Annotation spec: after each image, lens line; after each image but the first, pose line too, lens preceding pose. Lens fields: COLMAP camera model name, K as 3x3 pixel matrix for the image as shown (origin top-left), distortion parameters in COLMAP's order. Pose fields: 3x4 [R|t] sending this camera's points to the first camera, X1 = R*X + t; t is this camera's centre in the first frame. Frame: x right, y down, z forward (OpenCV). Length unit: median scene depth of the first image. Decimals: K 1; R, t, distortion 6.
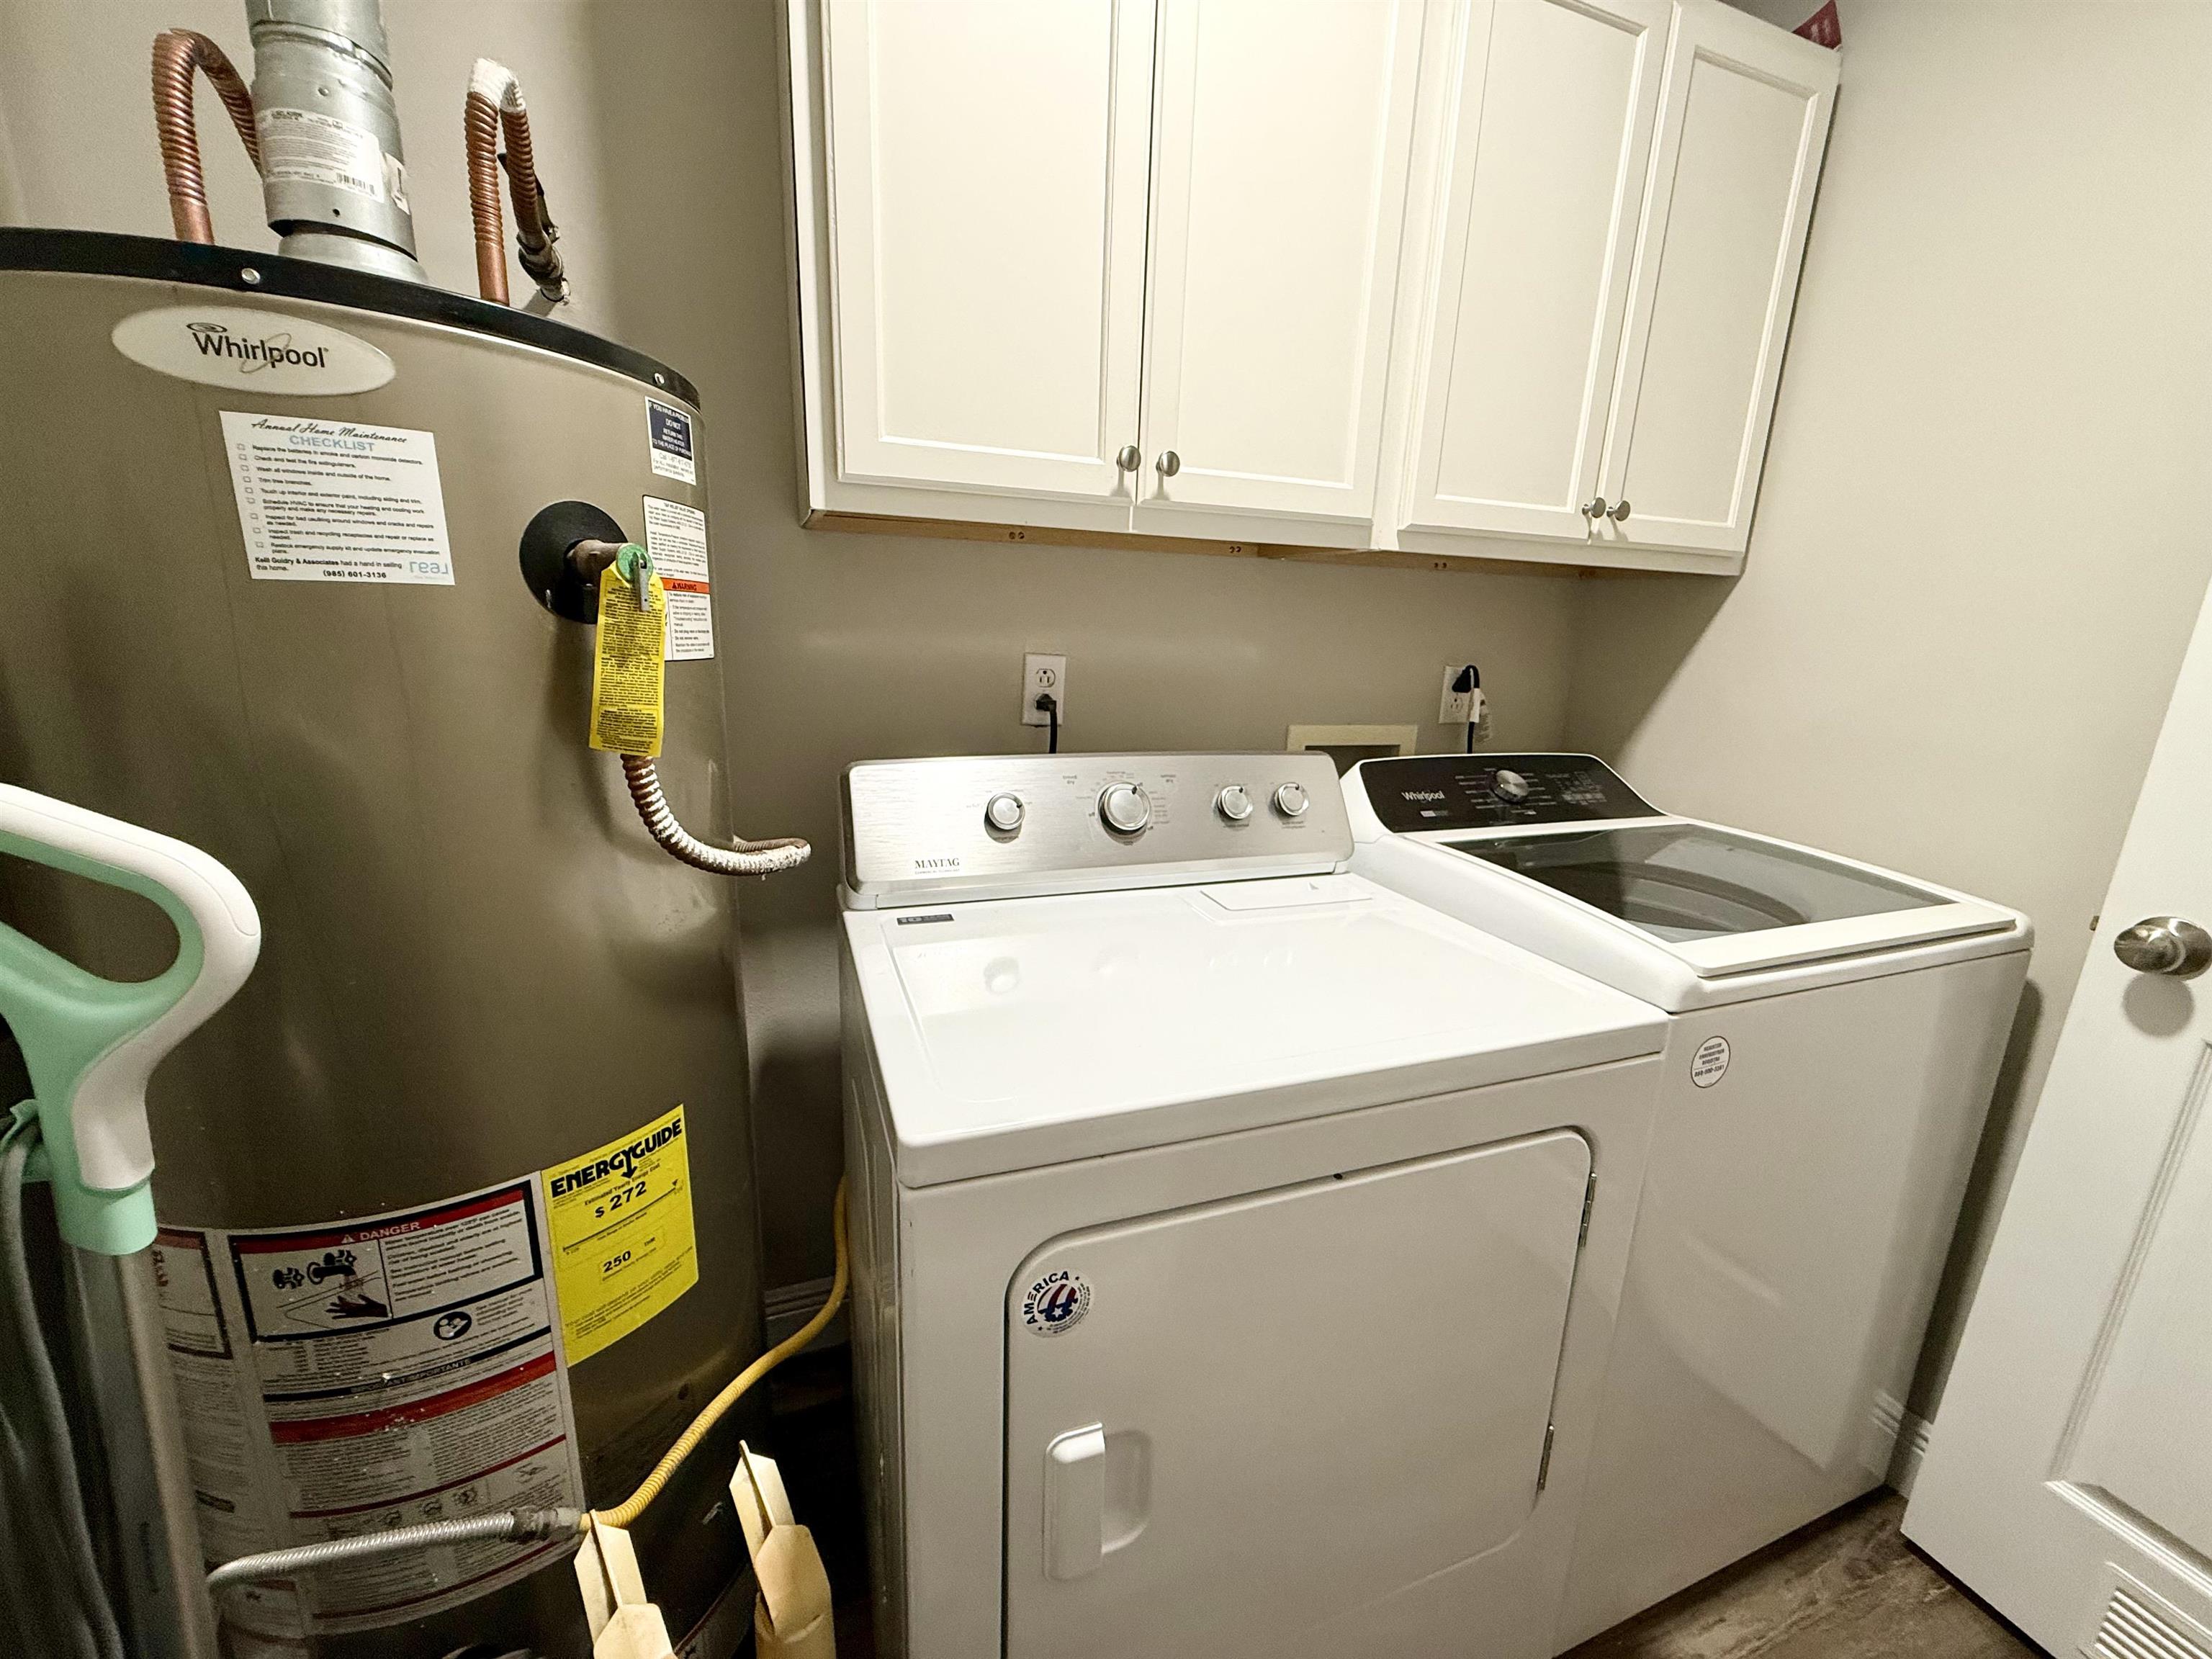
lens RADIAL K [[880.2, 0, 1100.9], [0, 880.2, 827.9], [0, 0, 1]] dist [0.001375, -0.000232]
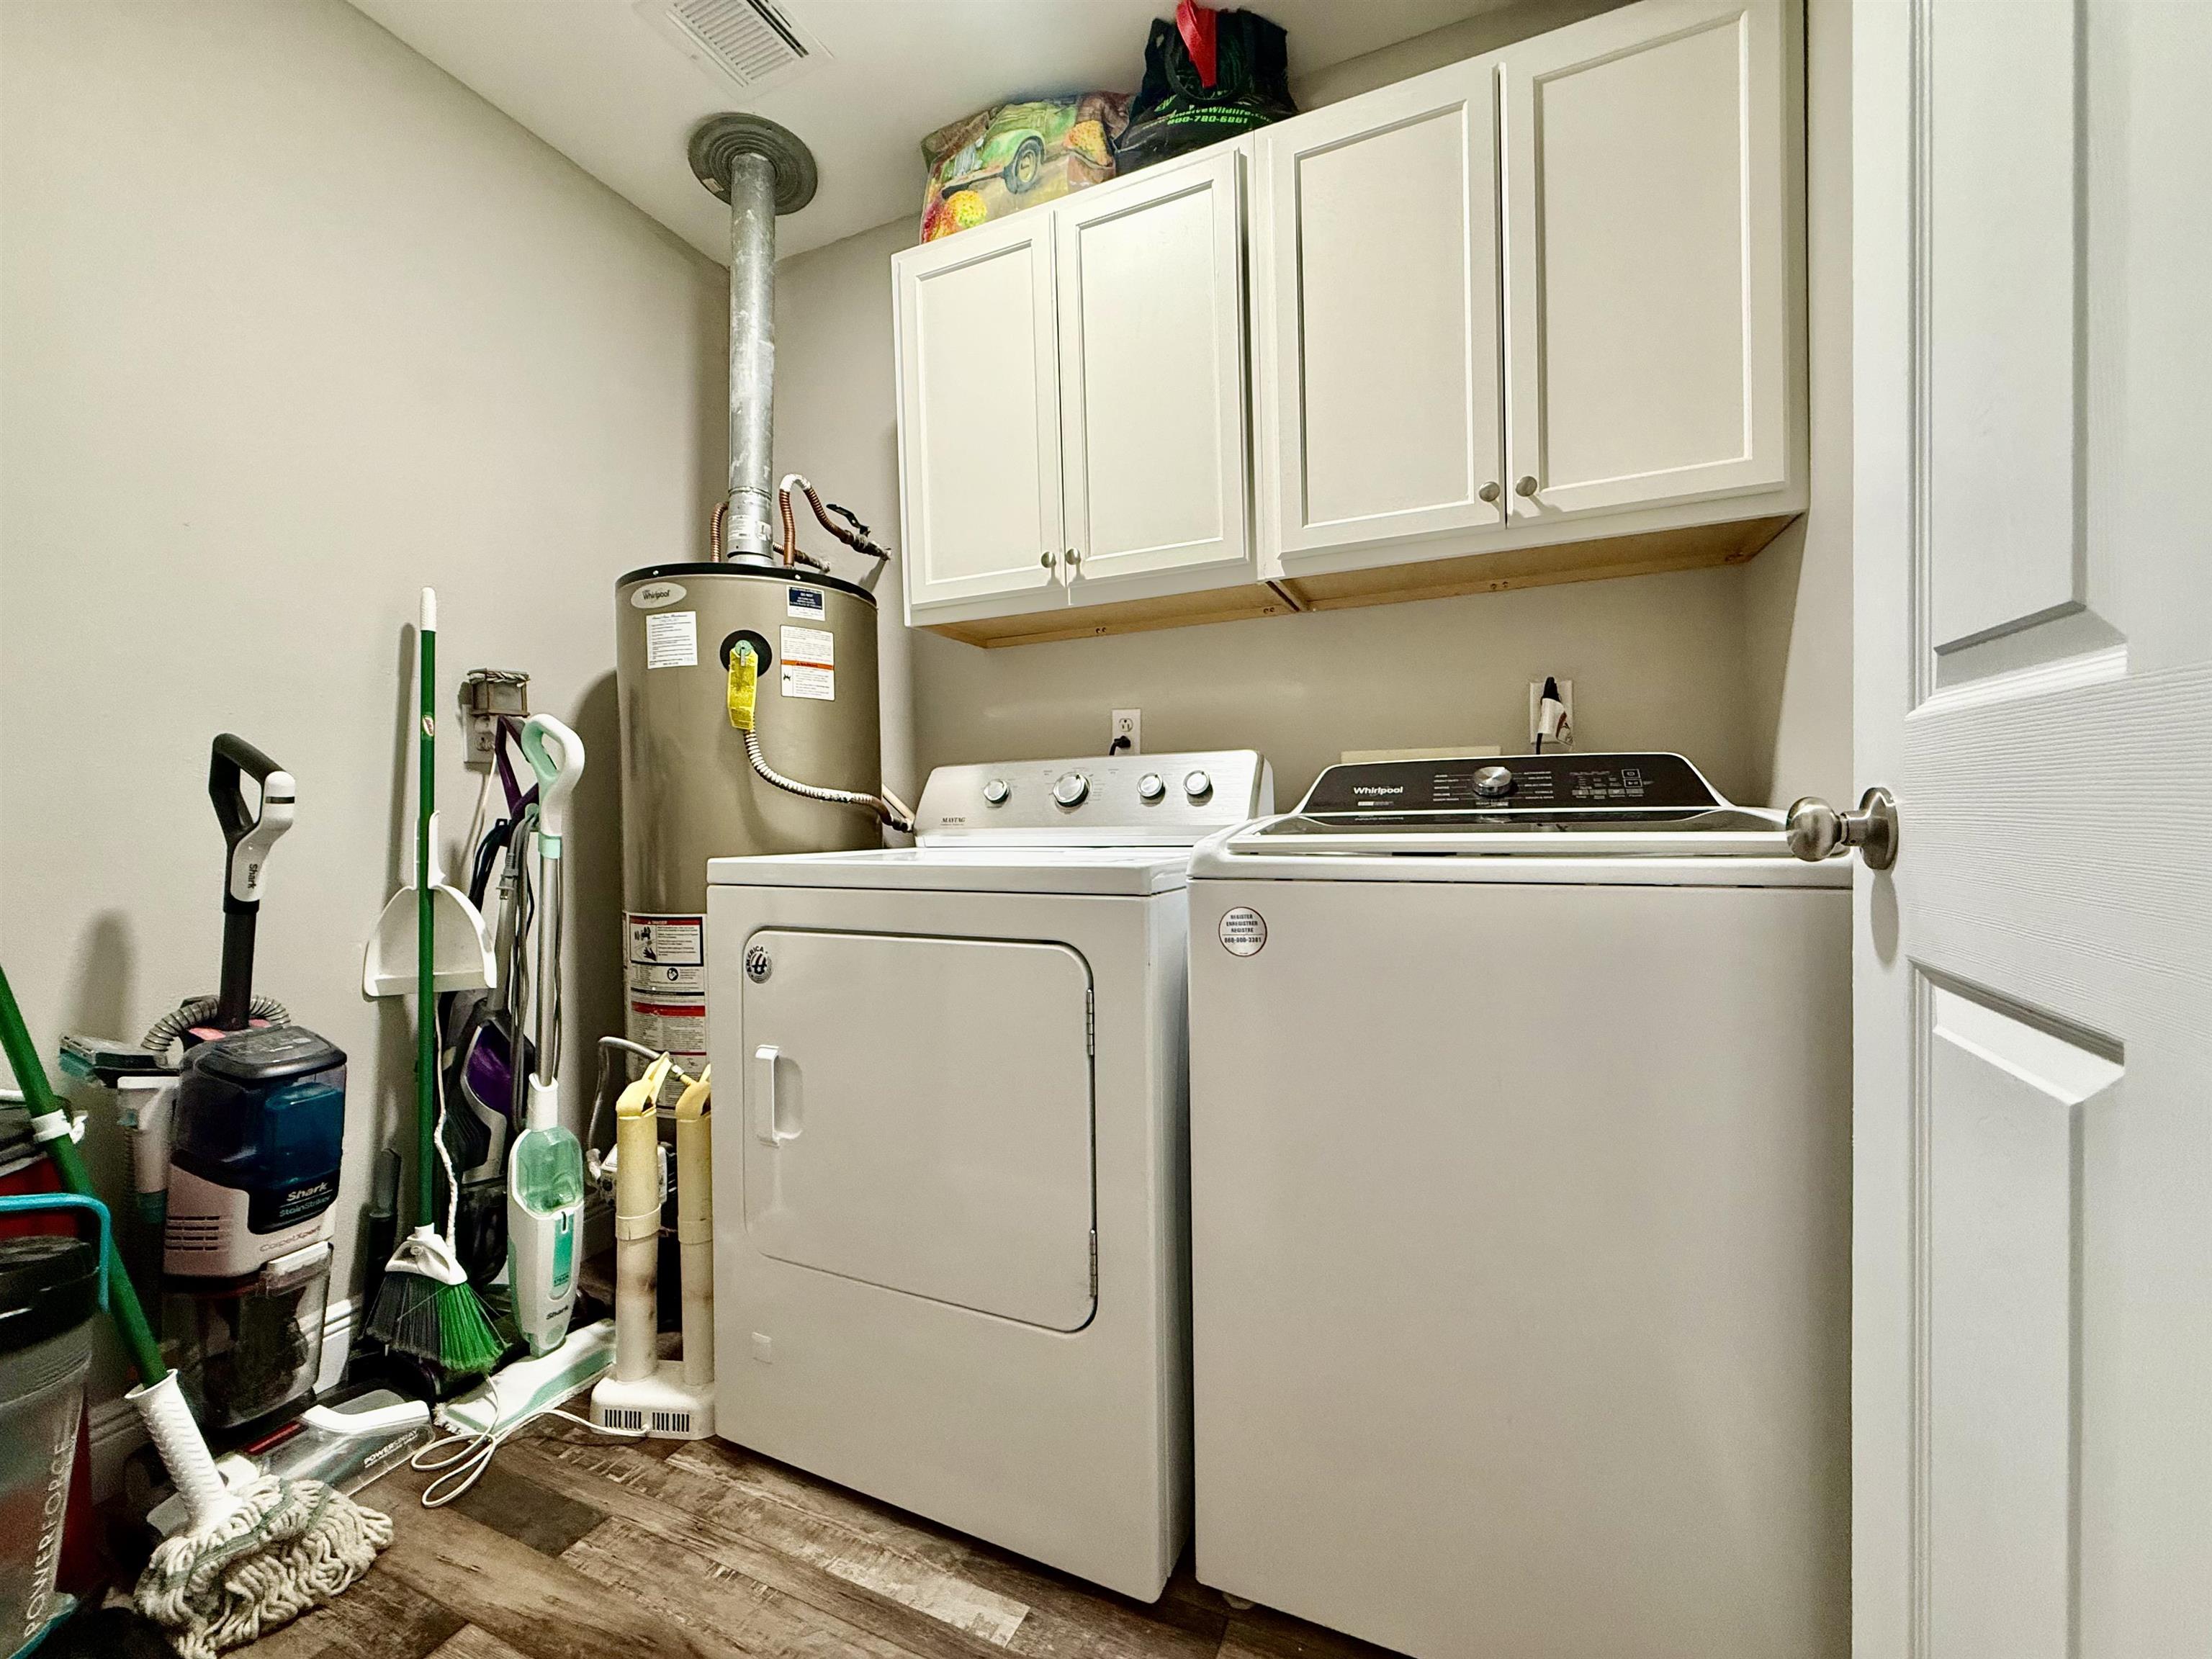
lens RADIAL K [[880.2, 0, 1100.9], [0, 880.2, 827.9], [0, 0, 1]] dist [0.001375, -0.000232]
pose [[0.702393, -0.037003, -0.710827, 1.710951], [-0.120509, 0.978049, -0.169993, 0.438454], [0.701514, 0.205063, 0.682515, 0.120828]]
